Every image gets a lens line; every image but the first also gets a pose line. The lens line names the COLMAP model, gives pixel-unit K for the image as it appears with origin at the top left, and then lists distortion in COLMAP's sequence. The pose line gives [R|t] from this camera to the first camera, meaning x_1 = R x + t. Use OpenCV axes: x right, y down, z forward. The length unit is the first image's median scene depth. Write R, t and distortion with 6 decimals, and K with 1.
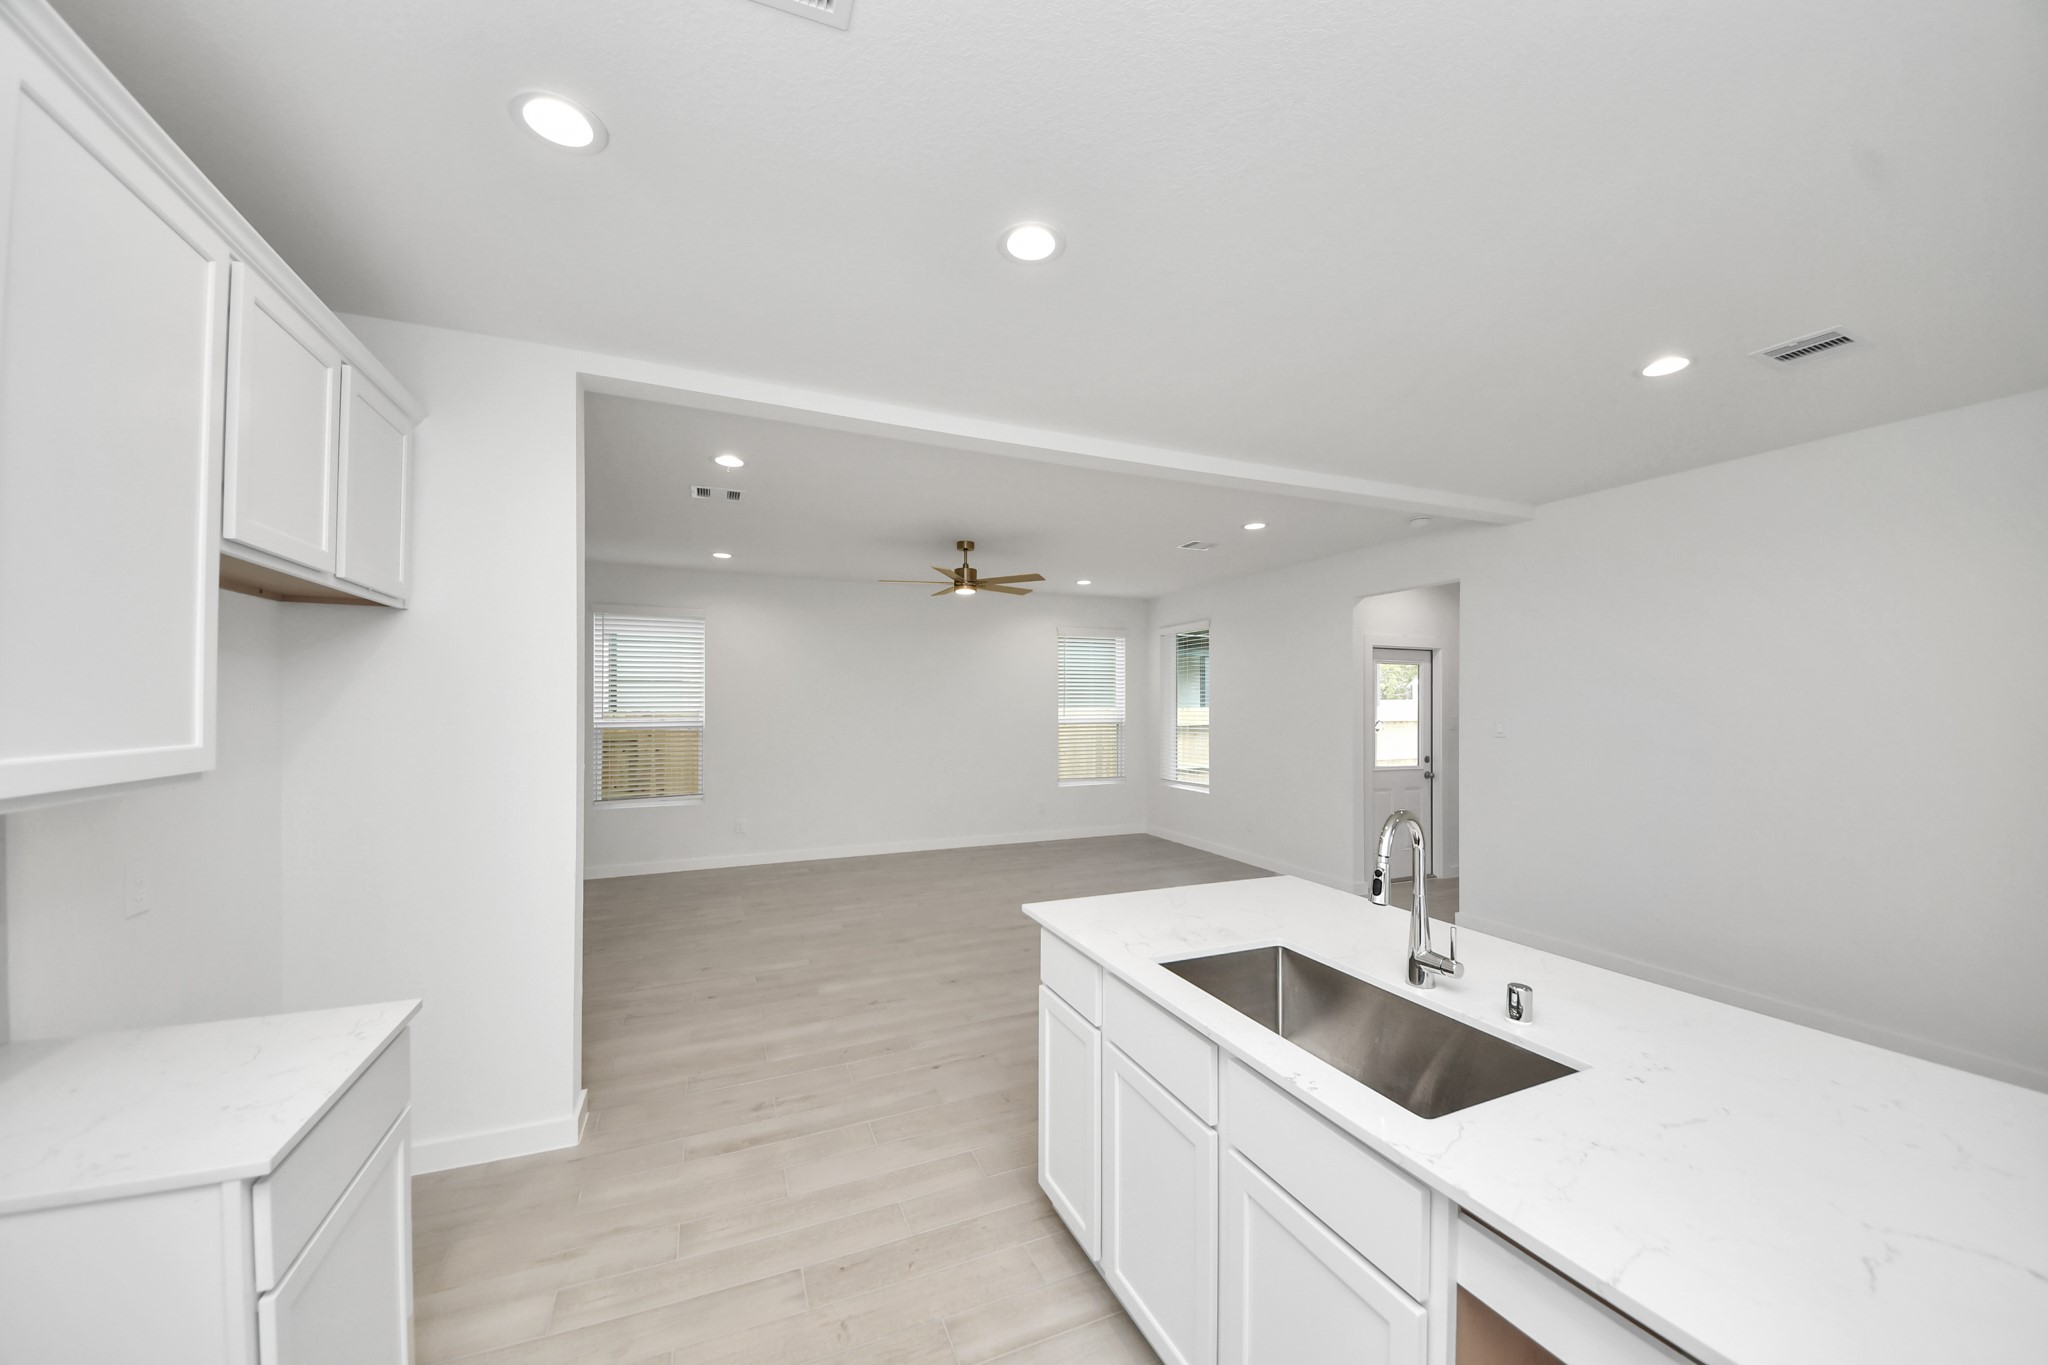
lens RADIAL K [[723.7, 0, 1016.6], [0, 723.7, 693.9], [0, 0, 1]] dist [0.033865, -0.021059]
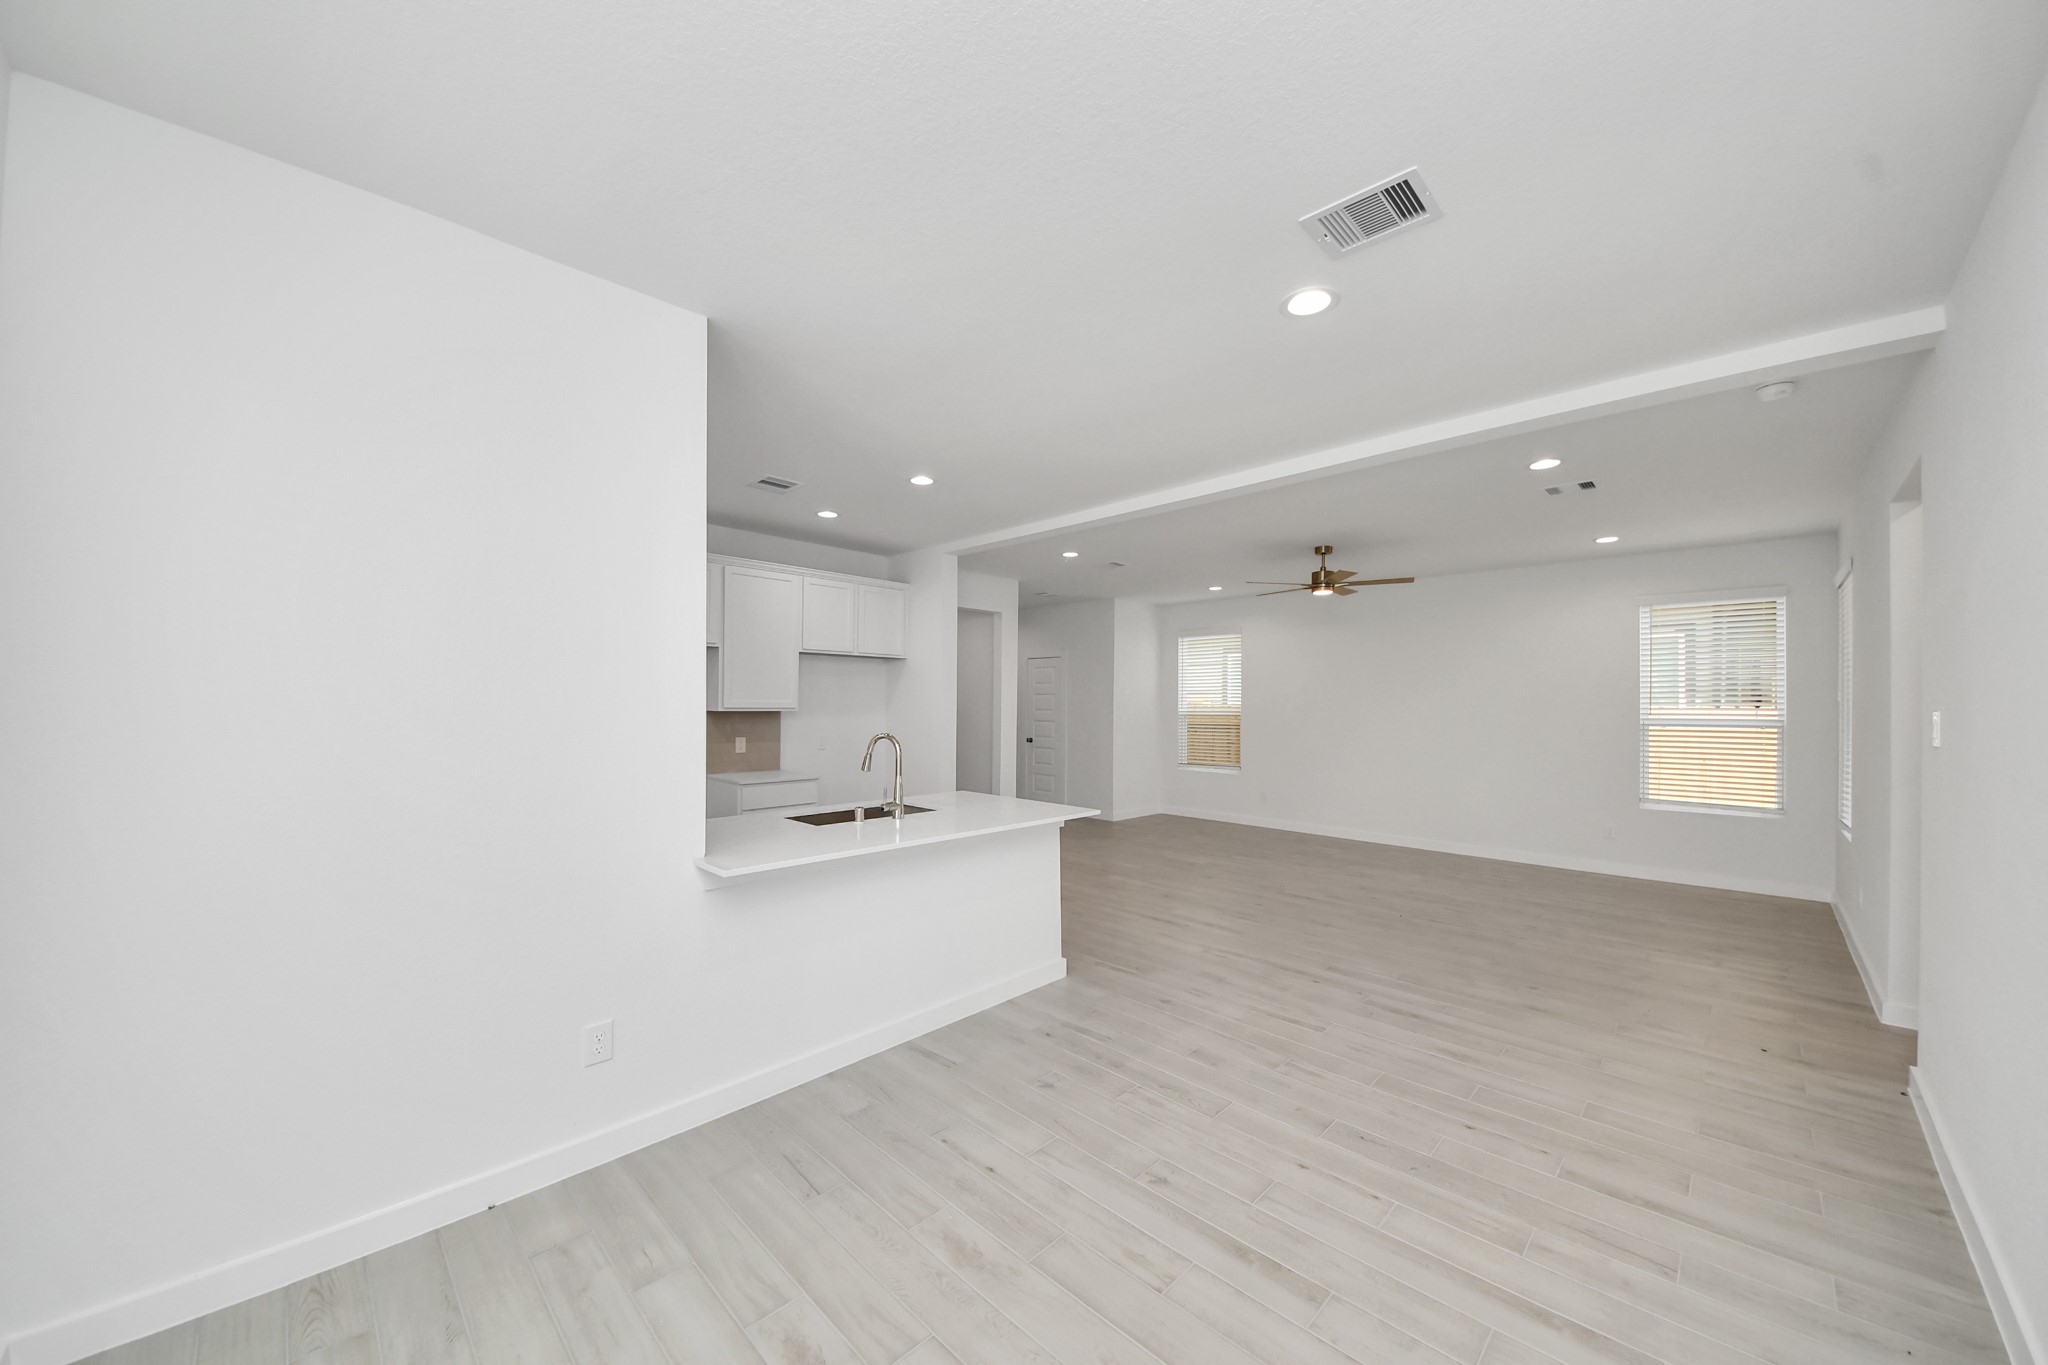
lens RADIAL K [[731.7, 0, 1012.0], [0, 731.7, 694.4], [0, 0, 1]] dist [0.012631, -0.012195]
pose [[0.376779, -0.009123, -0.926258, 1.120767], [0.004635, 0.999958, -0.007963, 0.027835], [0.926291, -0.001293, 0.376806, 0.216149]]
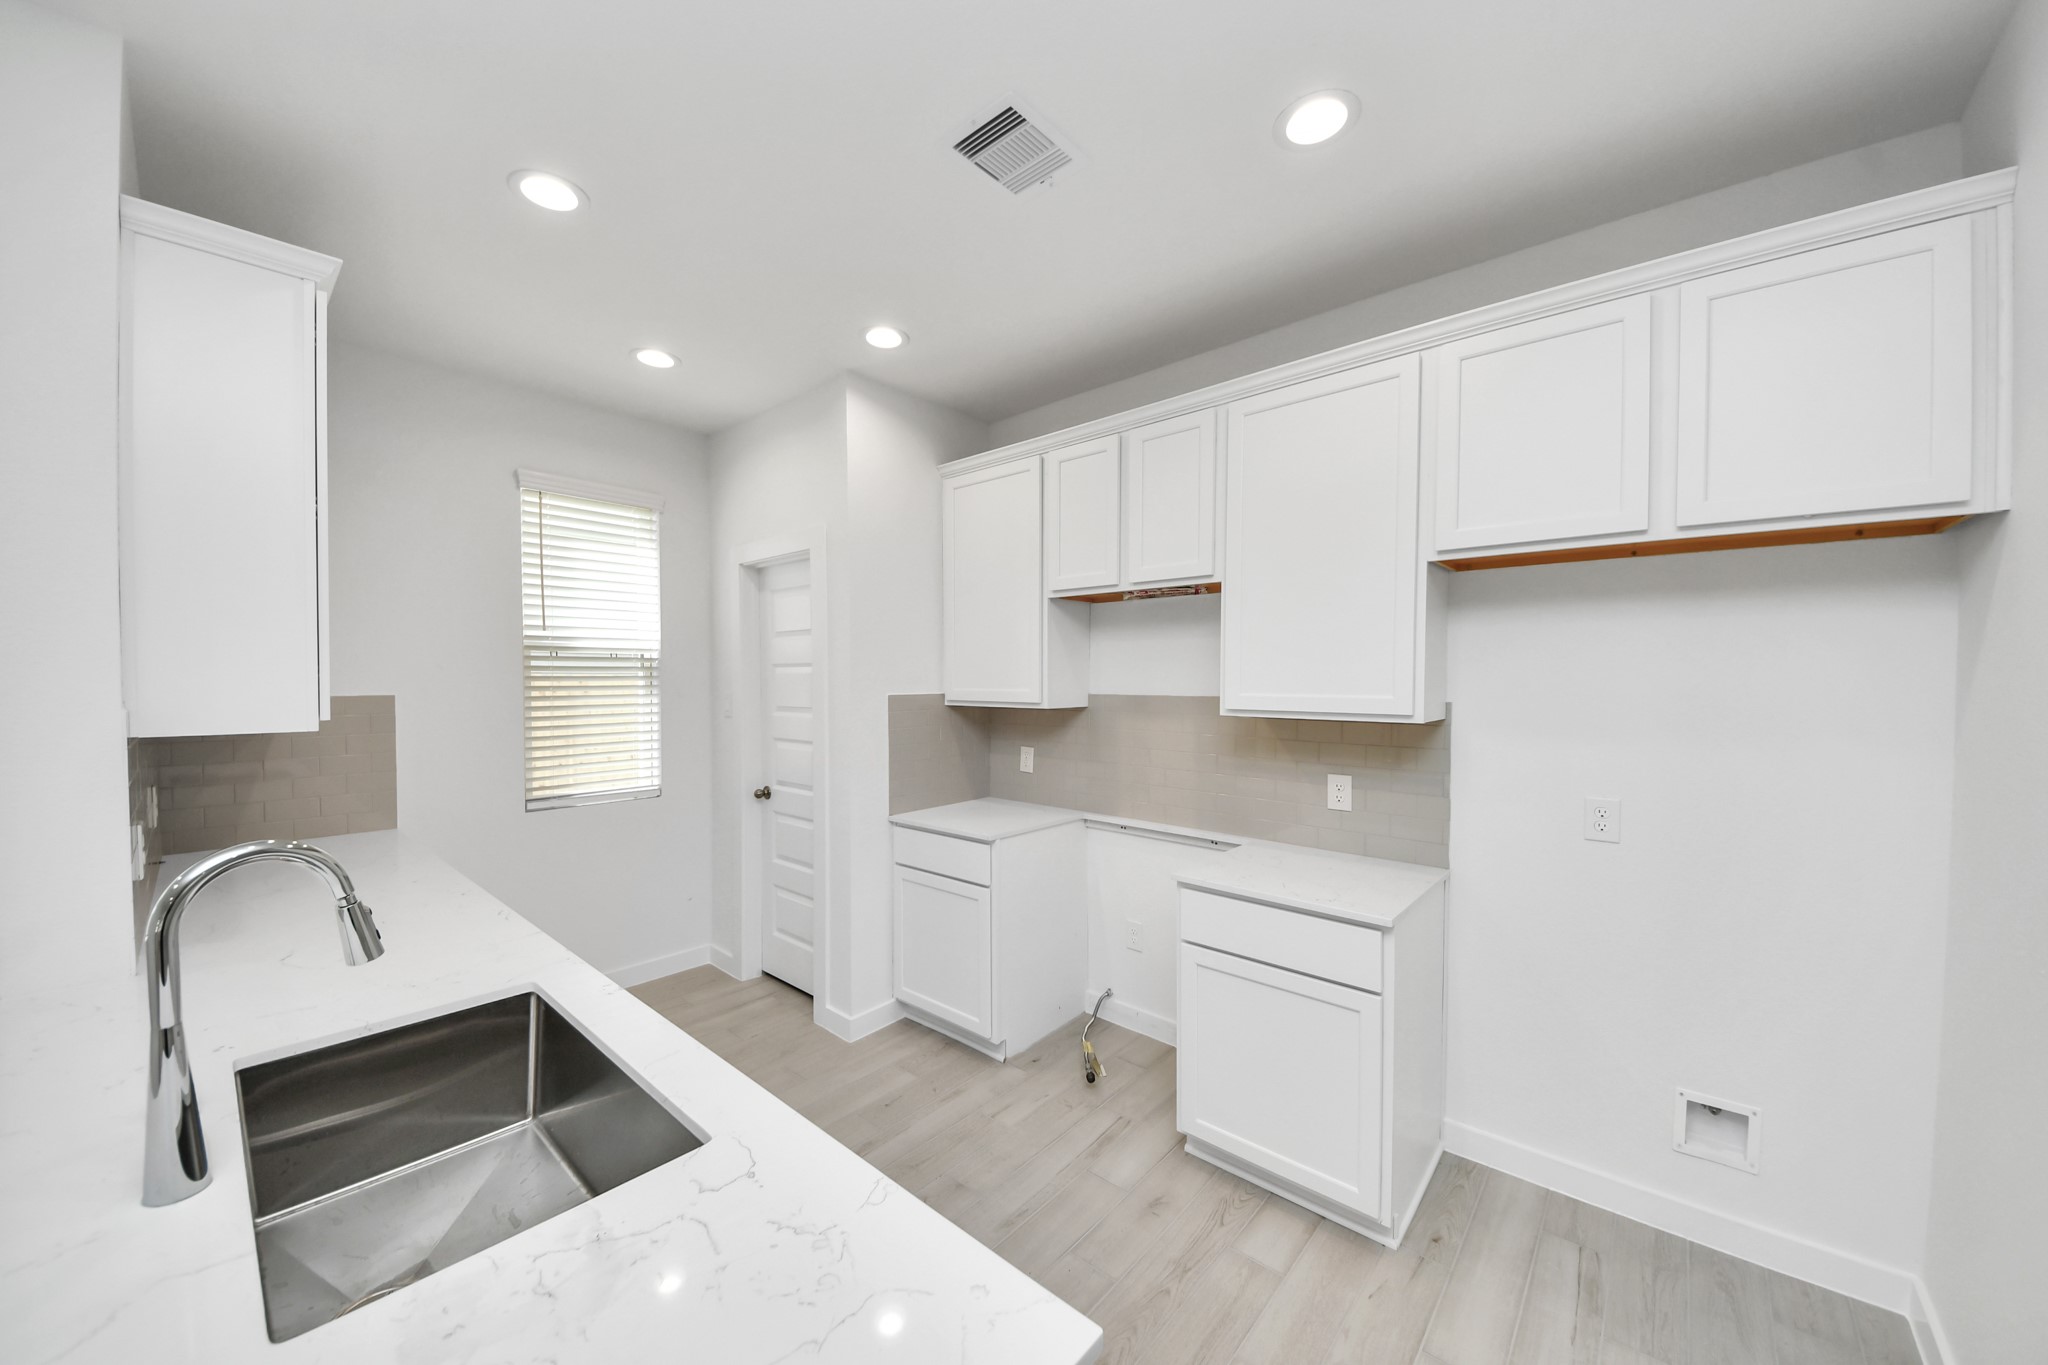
lens RADIAL K [[723.7, 0, 1016.6], [0, 723.7, 693.9], [0, 0, 1]] dist [0.033865, -0.021059]
pose [[-0.900304, 0.007176, -0.435202, 0.097476], [0.001214, 0.999902, 0.013975, 0.016836], [0.435259, 0.012053, -0.900224, 0.735168]]
